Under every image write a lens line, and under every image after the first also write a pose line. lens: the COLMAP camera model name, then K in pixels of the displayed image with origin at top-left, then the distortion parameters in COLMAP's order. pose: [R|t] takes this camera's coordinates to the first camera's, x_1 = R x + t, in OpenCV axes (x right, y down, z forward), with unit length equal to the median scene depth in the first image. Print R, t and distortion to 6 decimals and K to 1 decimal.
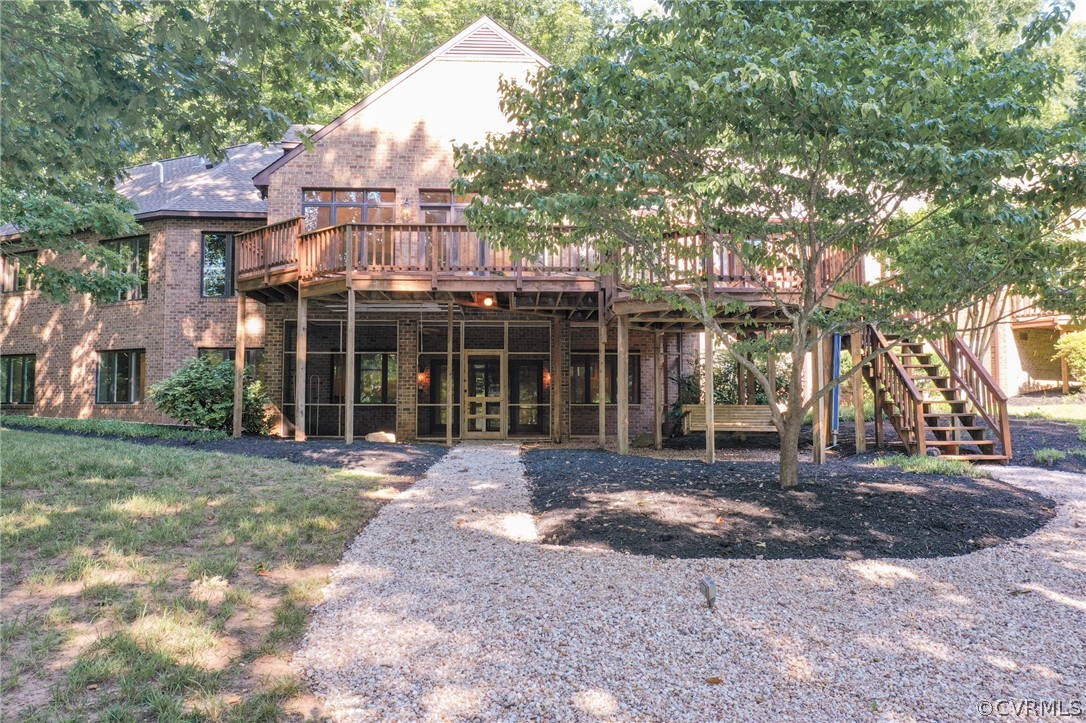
lens RADIAL K [[865.7, 0, 543.0], [0, 865.7, 361.5], [0, 0, 1]] dist [-0.000048, -0.002428]
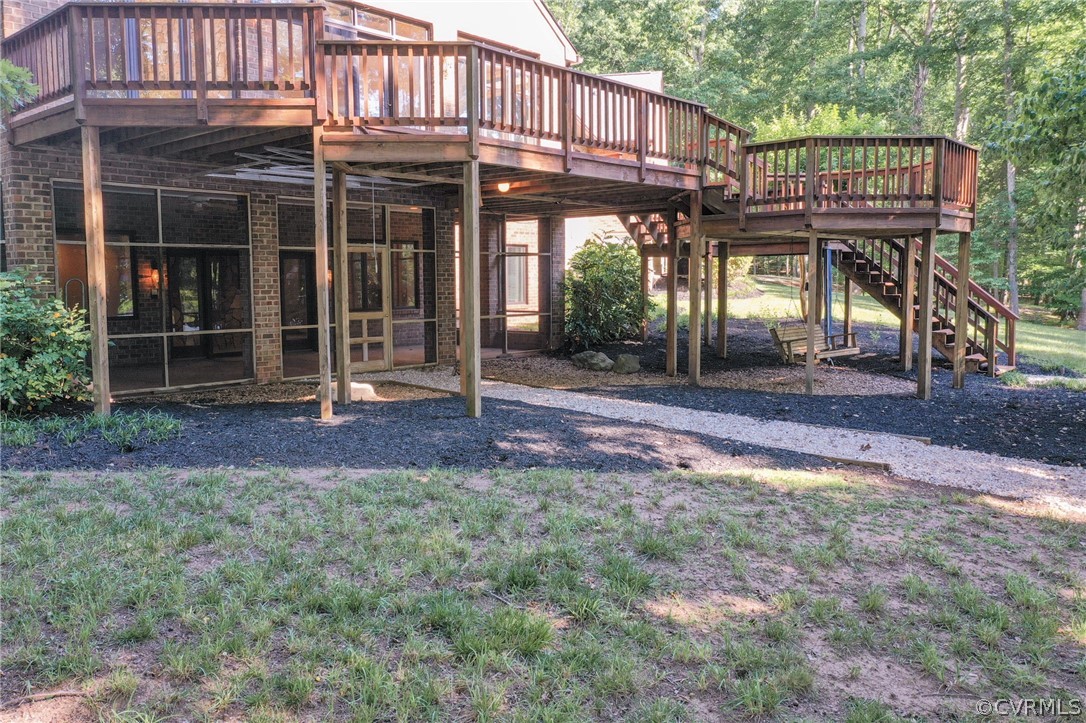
lens RADIAL K [[865.7, 0, 543.0], [0, 865.7, 361.5], [0, 0, 1]] dist [-0.000048, -0.002428]
pose [[0.699361, -0.073479, 0.710982, -0.475809], [-0.039121, 0.989276, 0.140721, -0.024558], [-0.713697, -0.126229, 0.688987, 0.413951]]
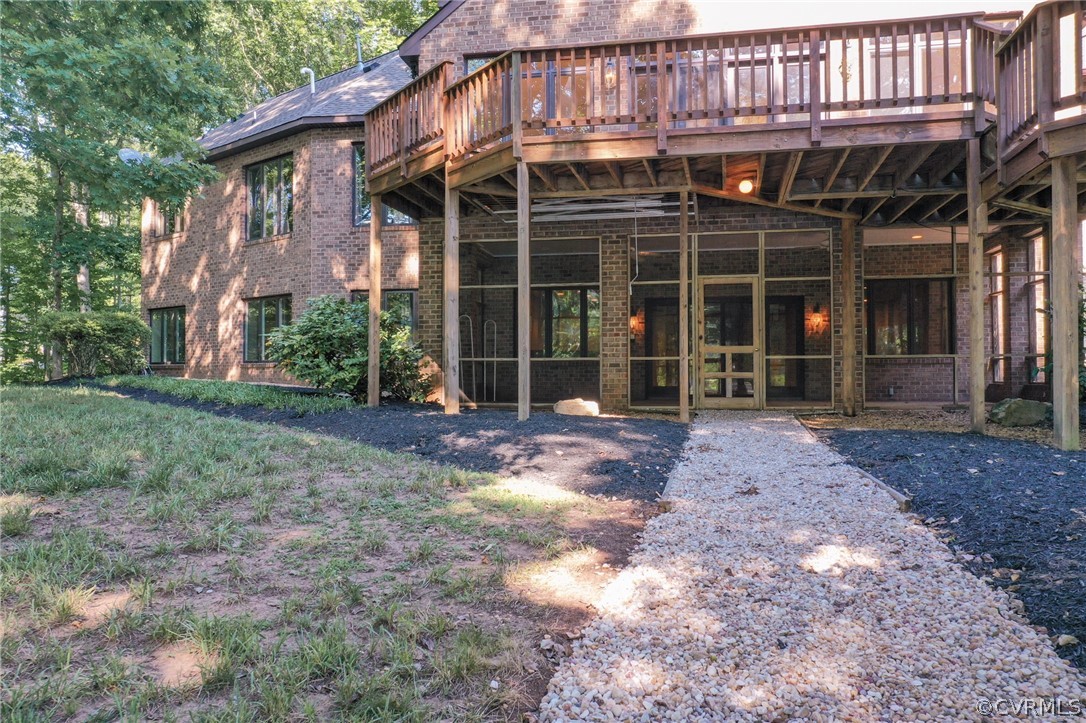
lens RADIAL K [[865.7, 0, 543.0], [0, 865.7, 361.5], [0, 0, 1]] dist [-0.000048, -0.002428]
pose [[0.972788, -0.008842, -0.231528, -0.054072], [0.018979, 0.998954, 0.041595, 0.022669], [0.230918, -0.044857, 0.971939, 0.320536]]
